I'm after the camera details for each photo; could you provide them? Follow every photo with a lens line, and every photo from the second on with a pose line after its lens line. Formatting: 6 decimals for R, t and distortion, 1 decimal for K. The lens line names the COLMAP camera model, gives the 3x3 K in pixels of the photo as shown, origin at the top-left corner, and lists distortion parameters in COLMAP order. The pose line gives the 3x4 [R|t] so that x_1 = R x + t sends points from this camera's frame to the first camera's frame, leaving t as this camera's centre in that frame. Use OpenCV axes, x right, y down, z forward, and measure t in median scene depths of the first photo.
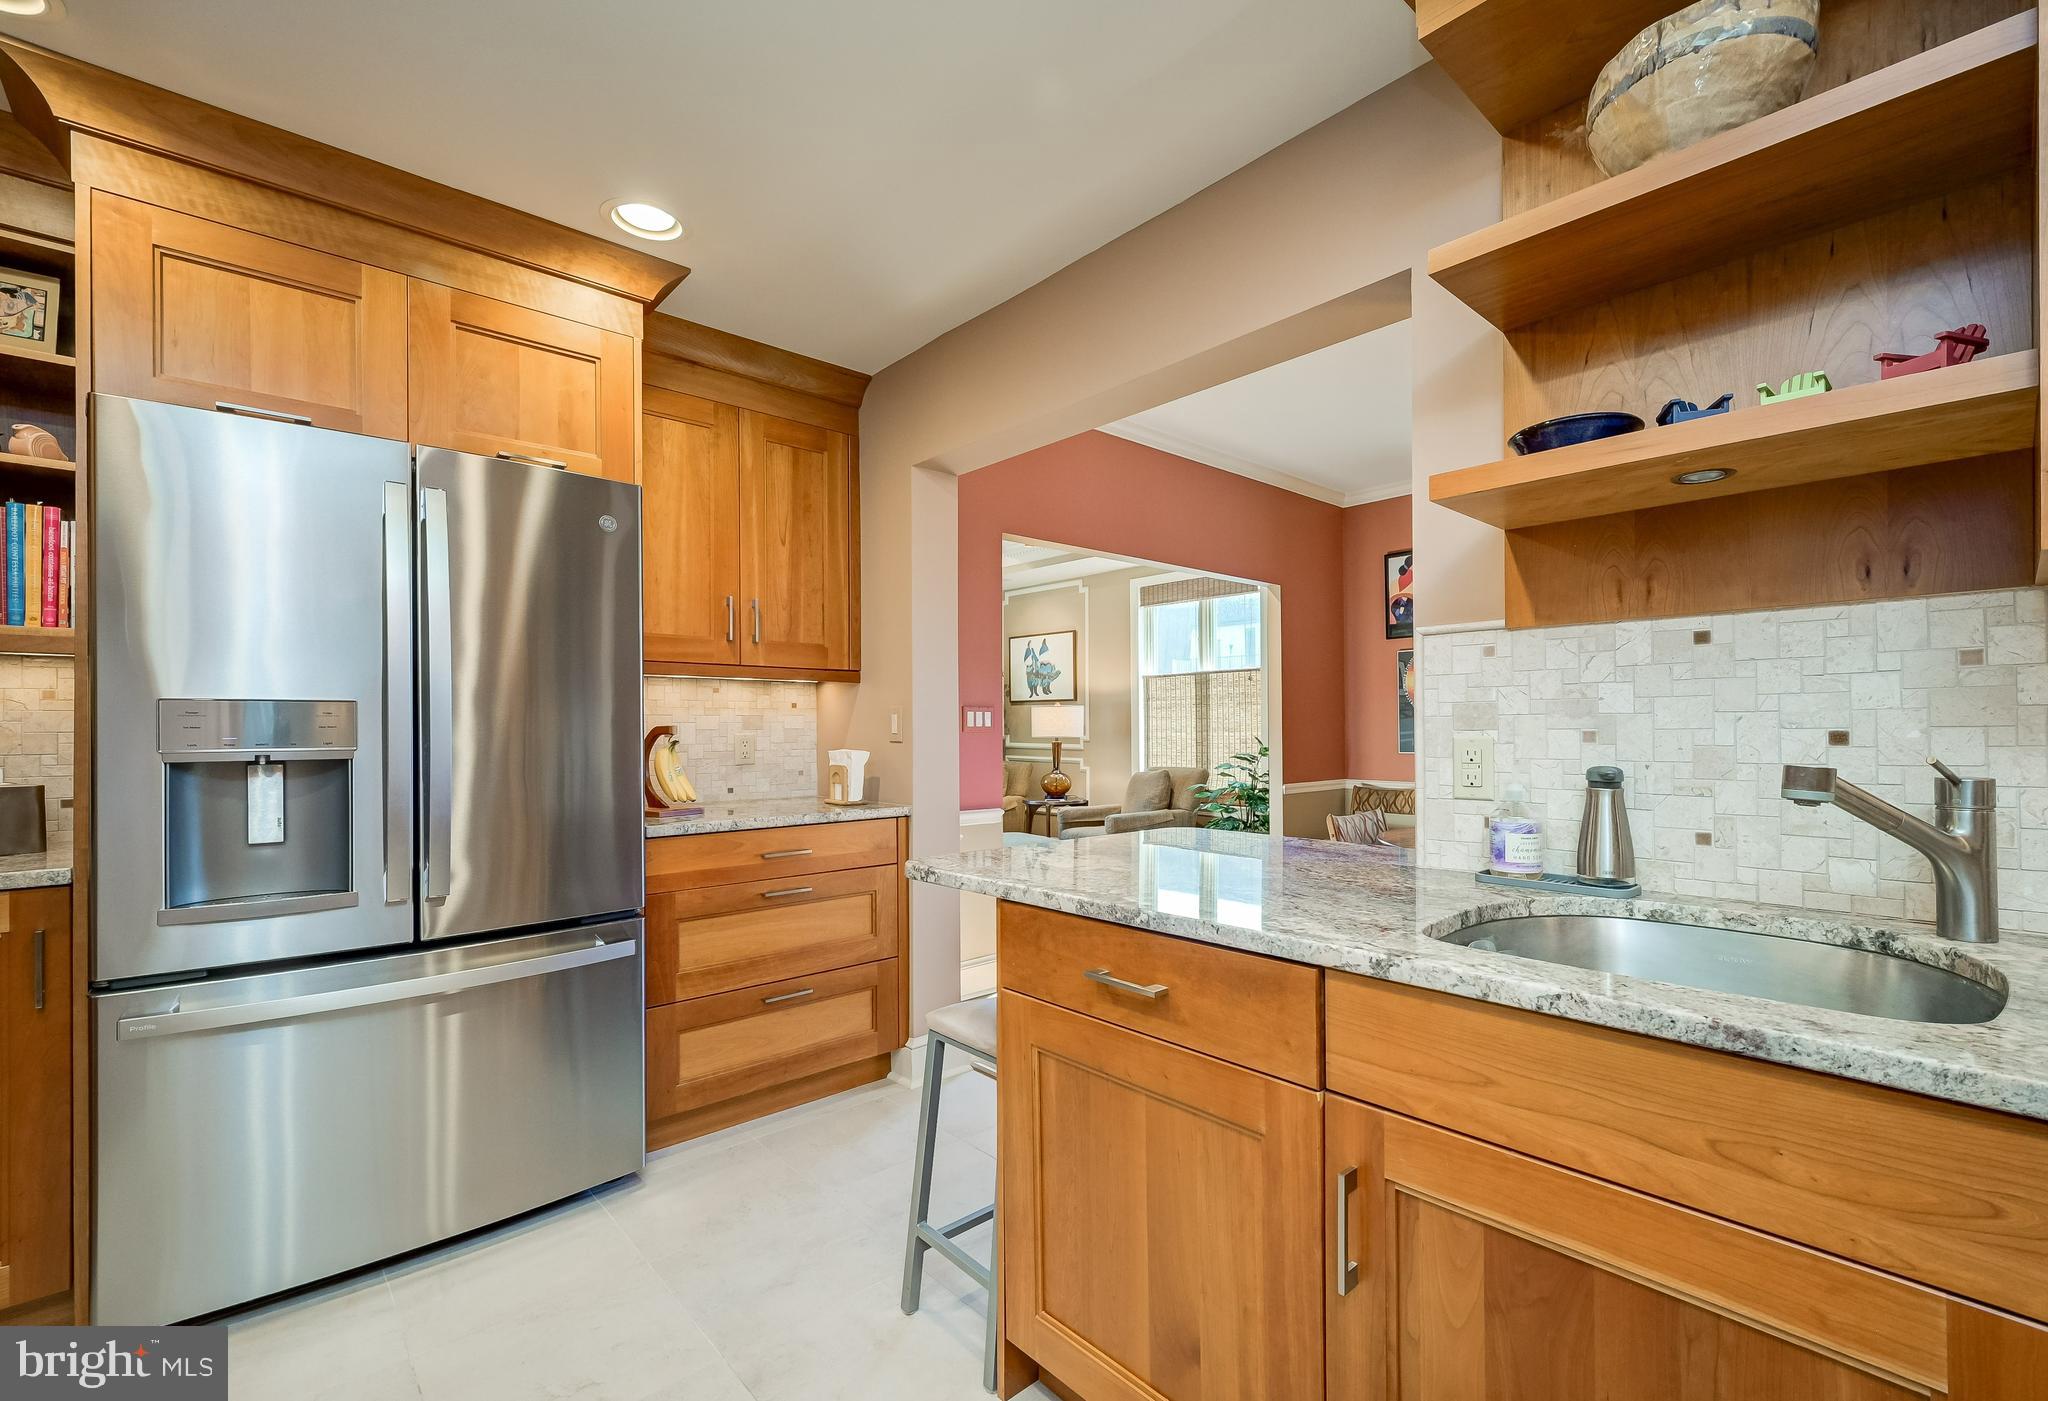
lens RADIAL K [[905.9, 0, 1043.0], [0, 905.9, 722.8], [0, 0, 1]] dist [0.004190, 0.000282]
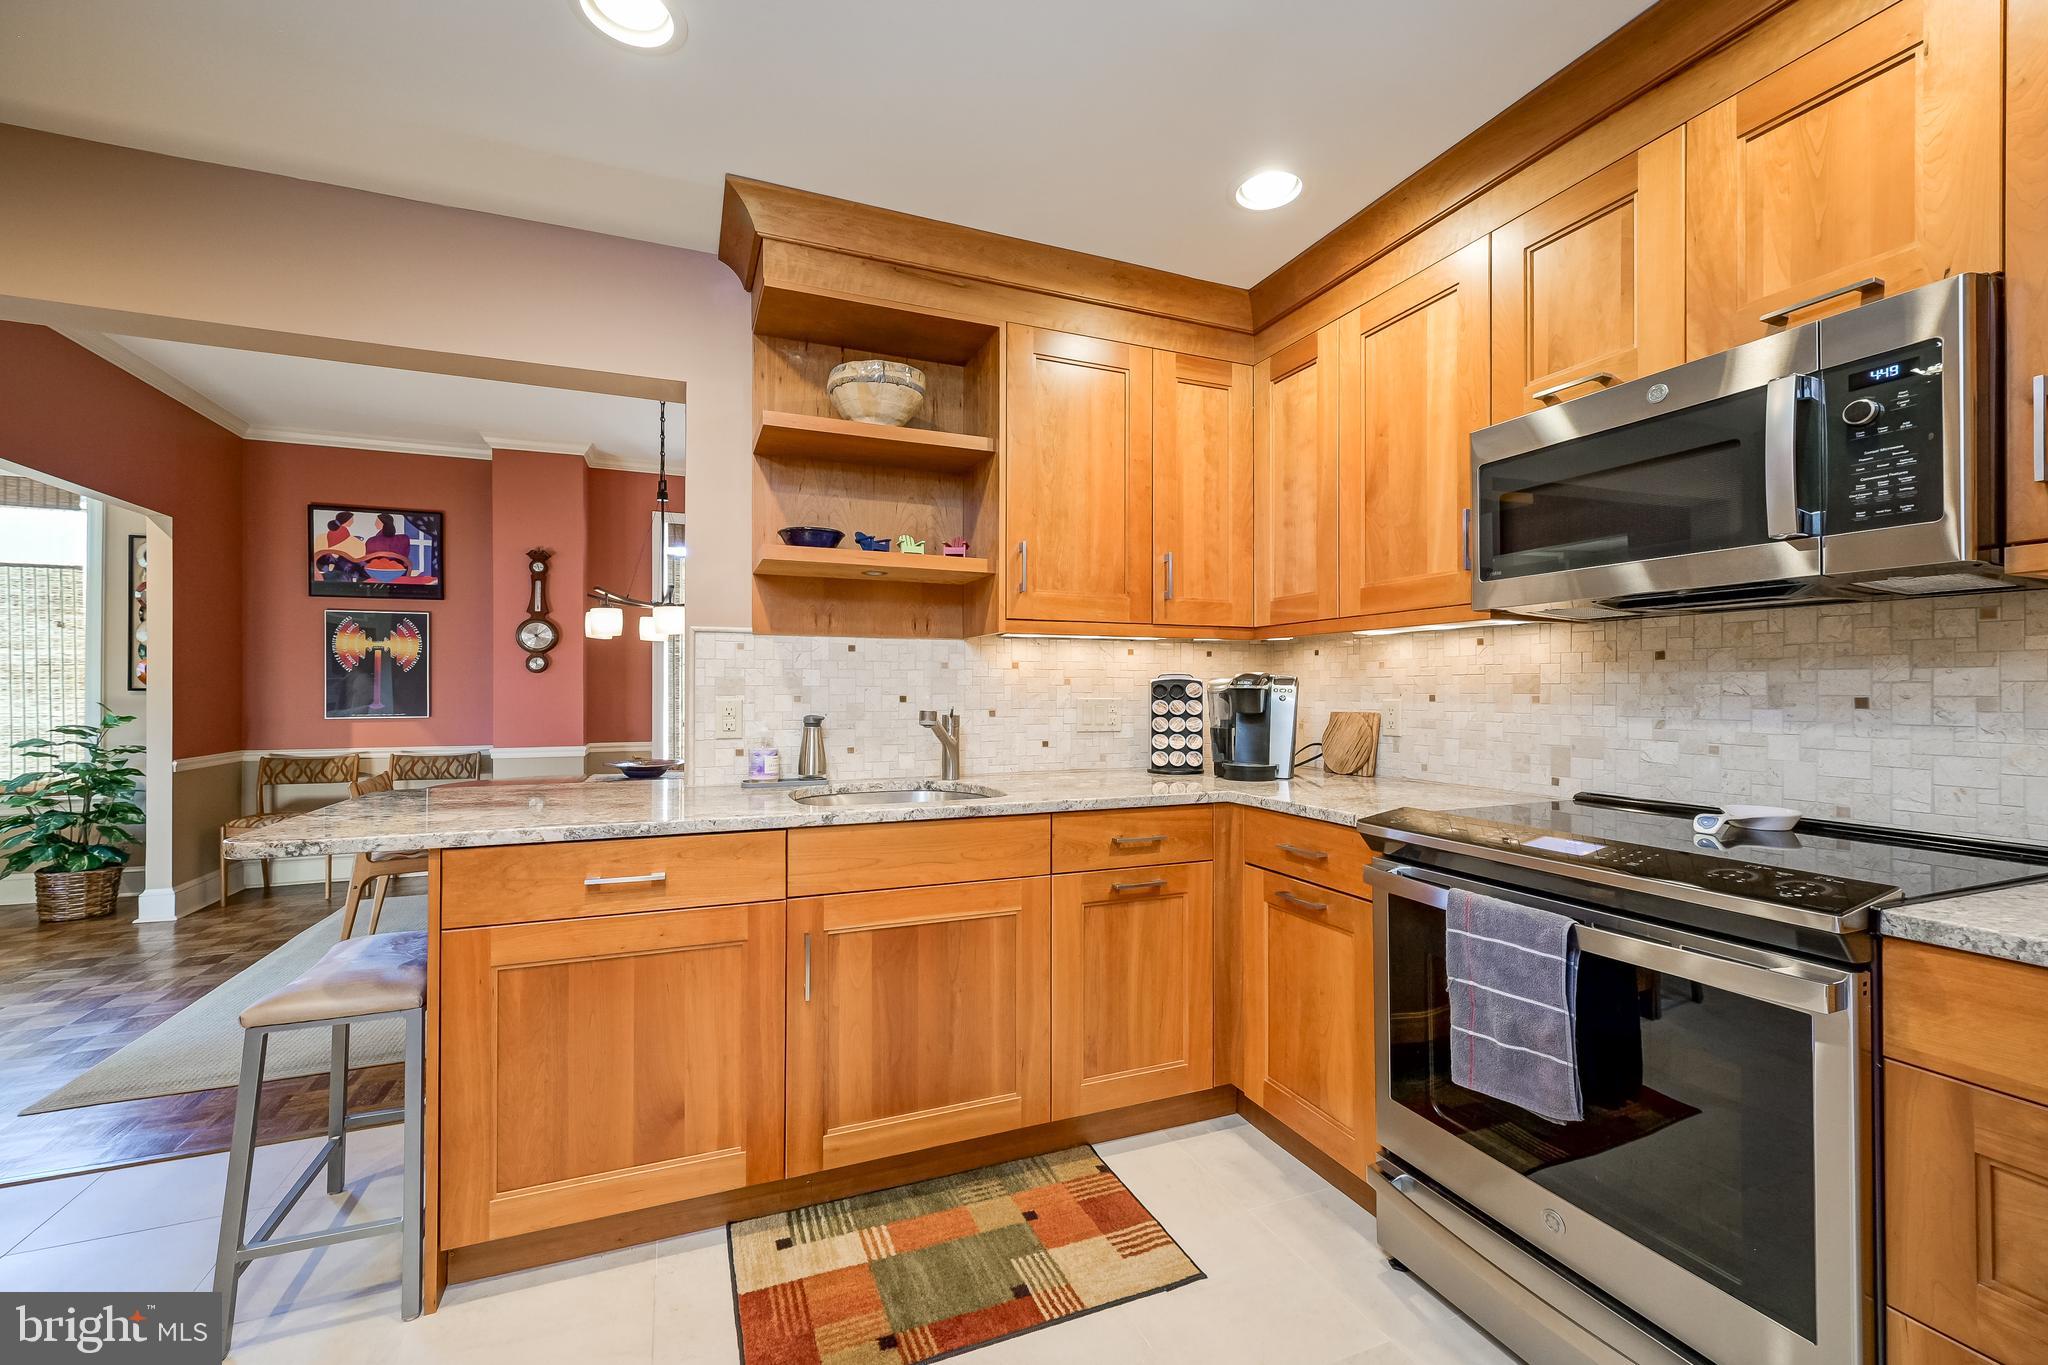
lens RADIAL K [[847.2, 0, 1040.6], [0, 847.2, 687.0], [0, 0, 1]] dist [0.000995, -0.000098]
pose [[0.360680, 0.009254, 0.932644, -0.791532], [-0.008502, 0.999942, -0.006633, -0.001164], [-0.932651, -0.005537, 0.360737, -0.044249]]
